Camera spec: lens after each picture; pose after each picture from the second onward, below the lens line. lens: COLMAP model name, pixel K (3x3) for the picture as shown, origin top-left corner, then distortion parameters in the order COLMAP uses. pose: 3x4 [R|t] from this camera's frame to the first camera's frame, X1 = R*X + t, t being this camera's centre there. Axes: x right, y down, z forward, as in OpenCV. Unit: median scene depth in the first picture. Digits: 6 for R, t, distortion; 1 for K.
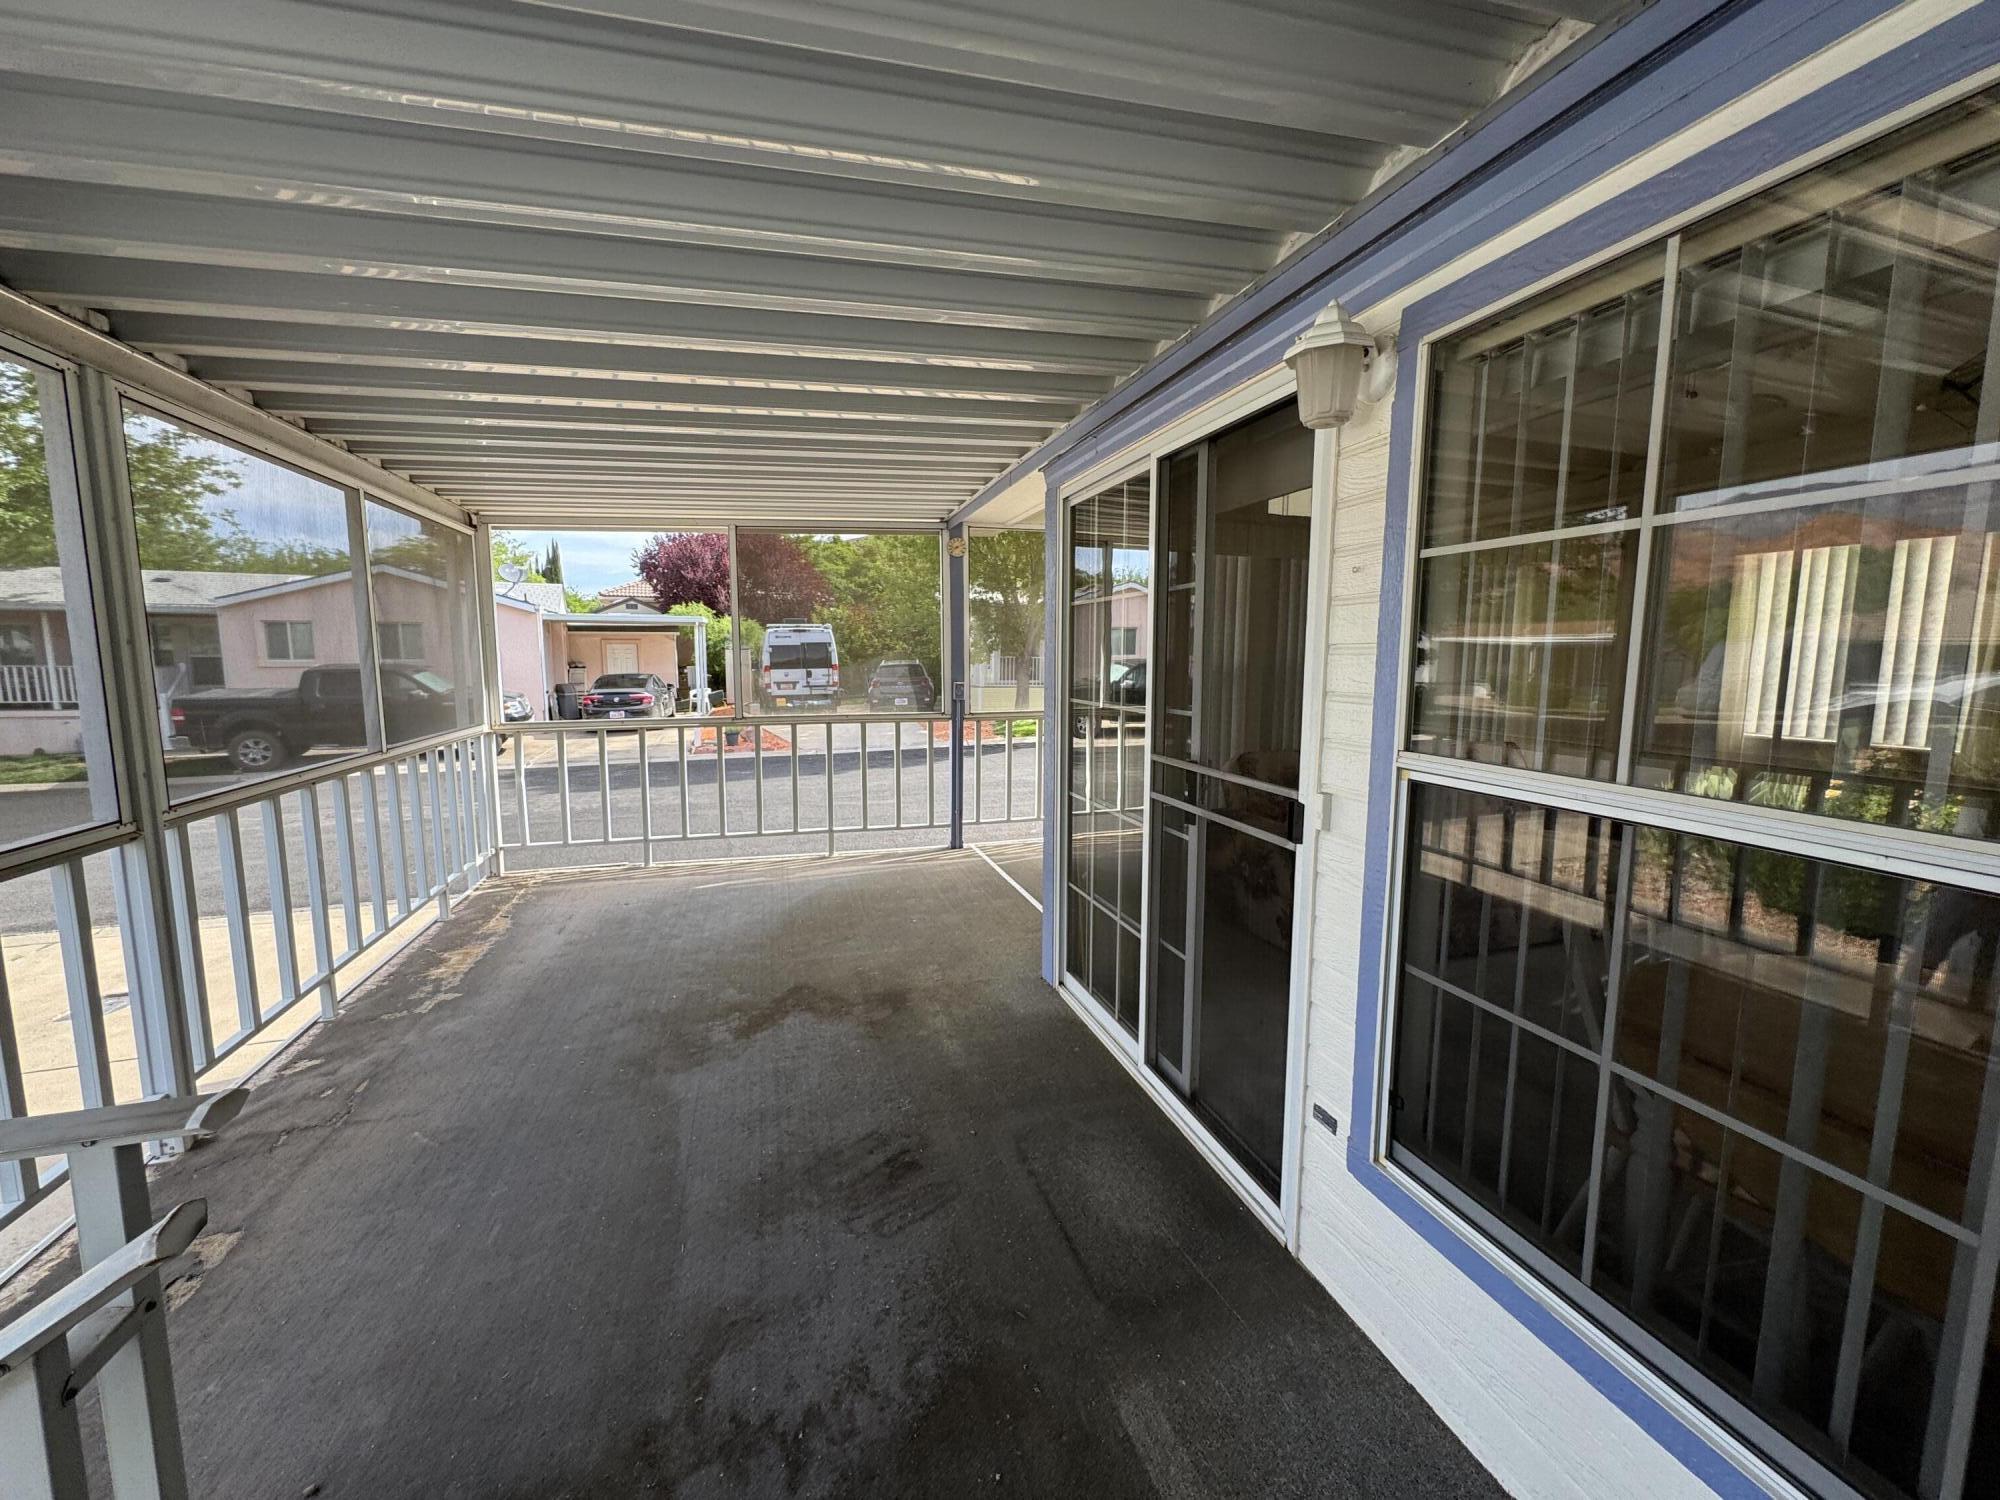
lens RADIAL K [[798.7, 0, 989.7], [0, 798.7, 746.1], [0, 0, 1]] dist [-0.002074, 0.000728]
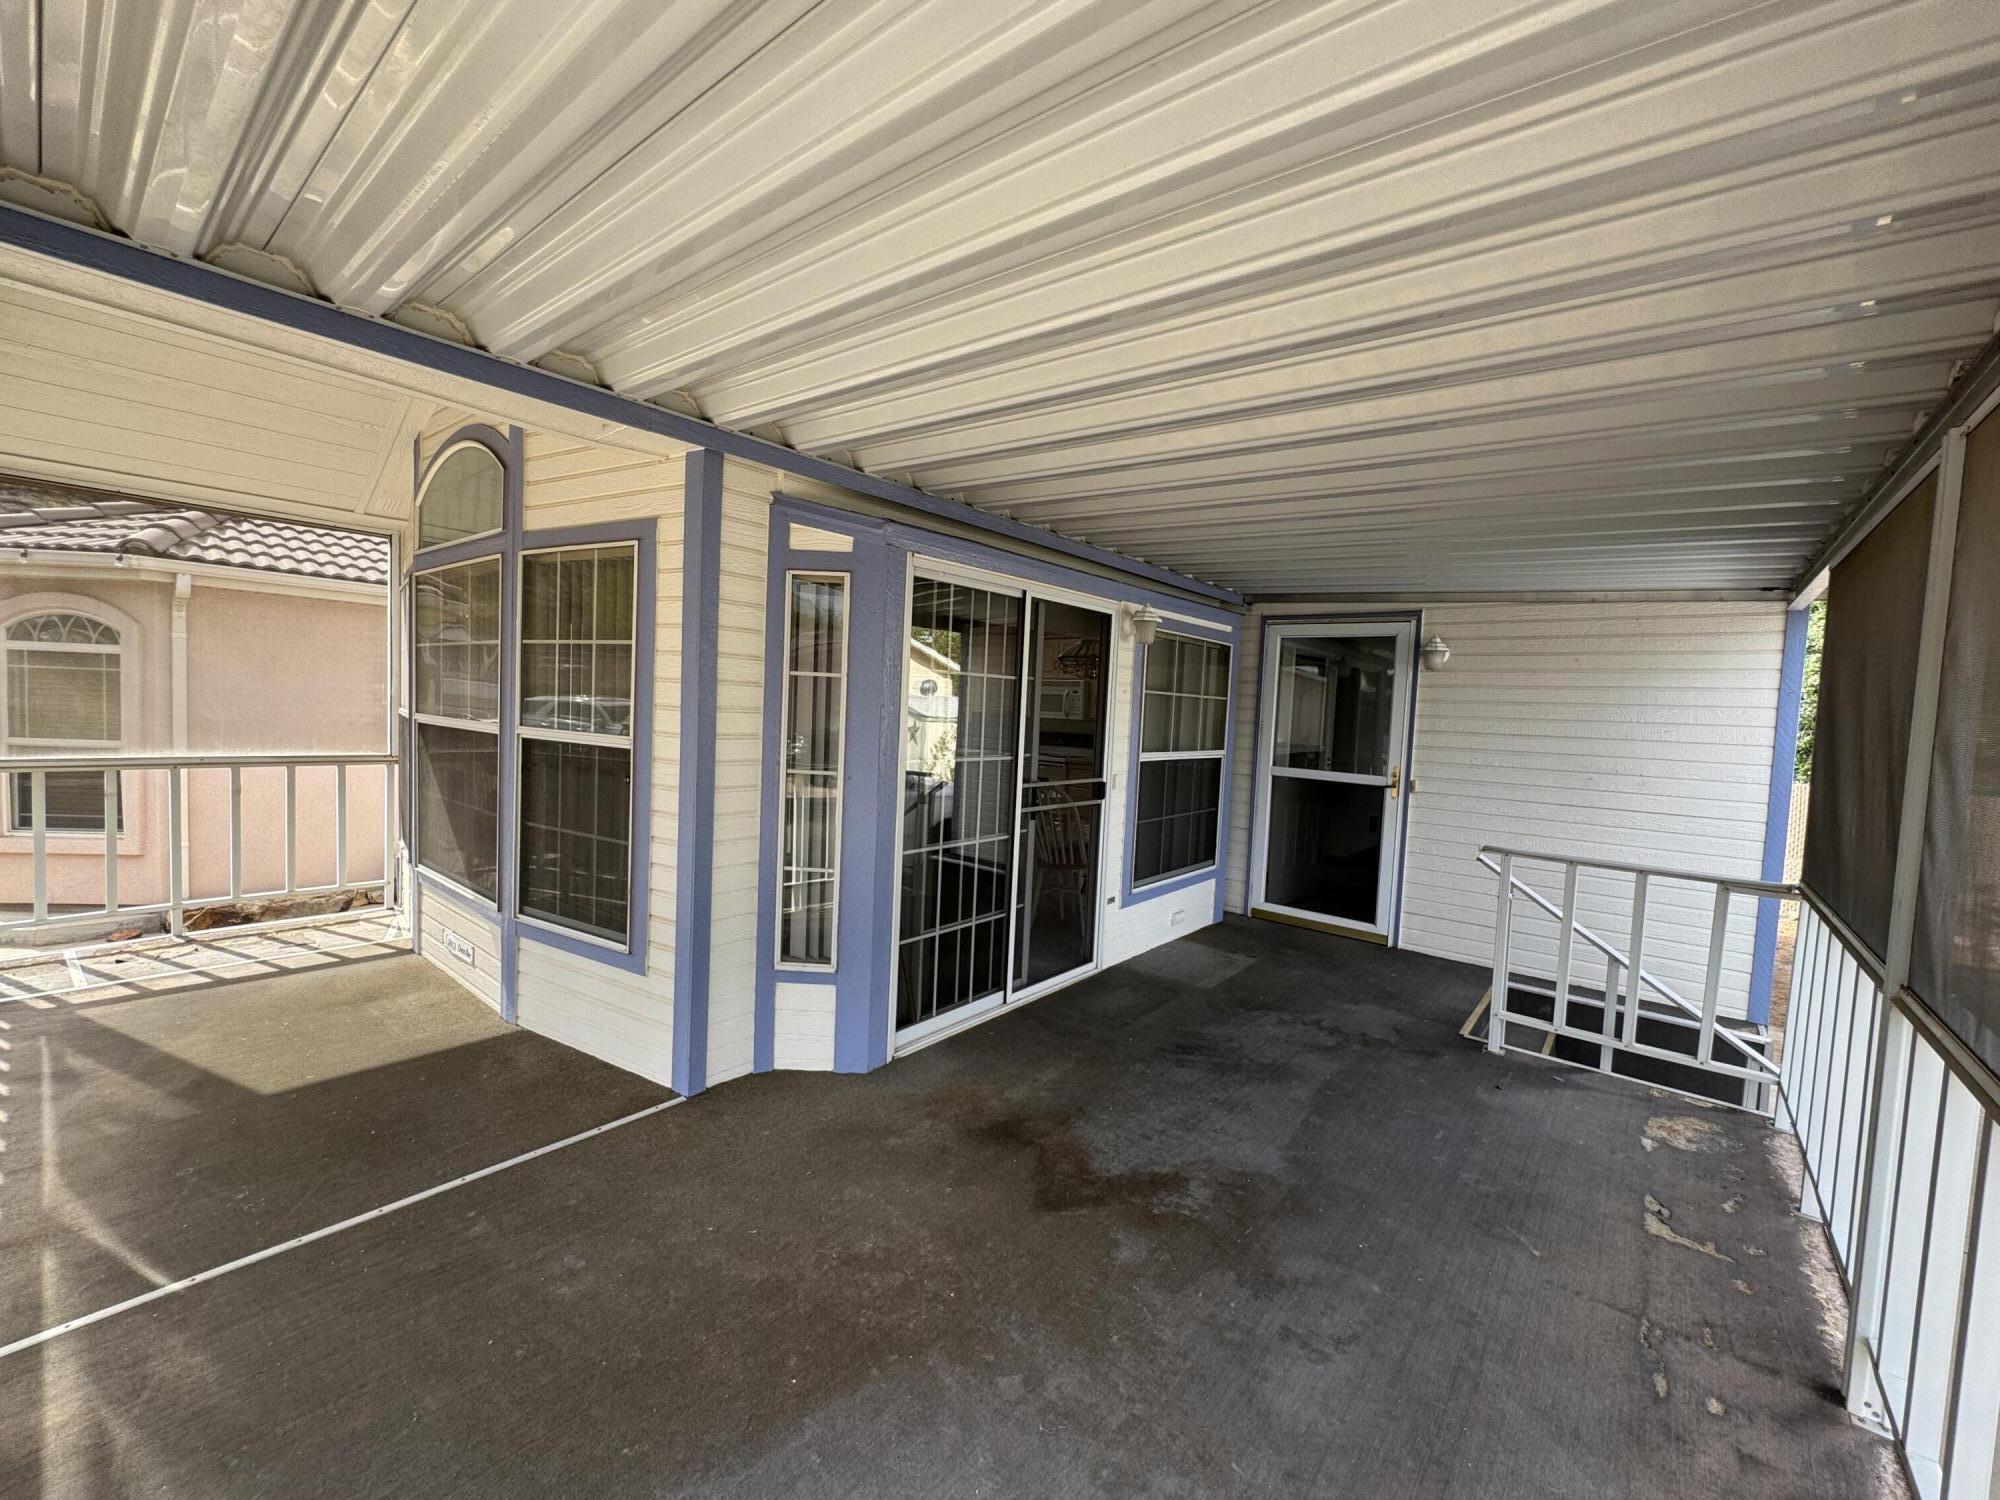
lens RADIAL K [[798.7, 0, 1002.9], [0, 798.7, 749.2], [0, 0, 1]] dist [-0.002074, 0.000728]
pose [[-0.562413, -0.075103, 0.823439, -0.952273], [0.047721, 0.991258, 0.123003, -0.228340], [-0.825478, 0.108474, -0.553913, 1.723052]]
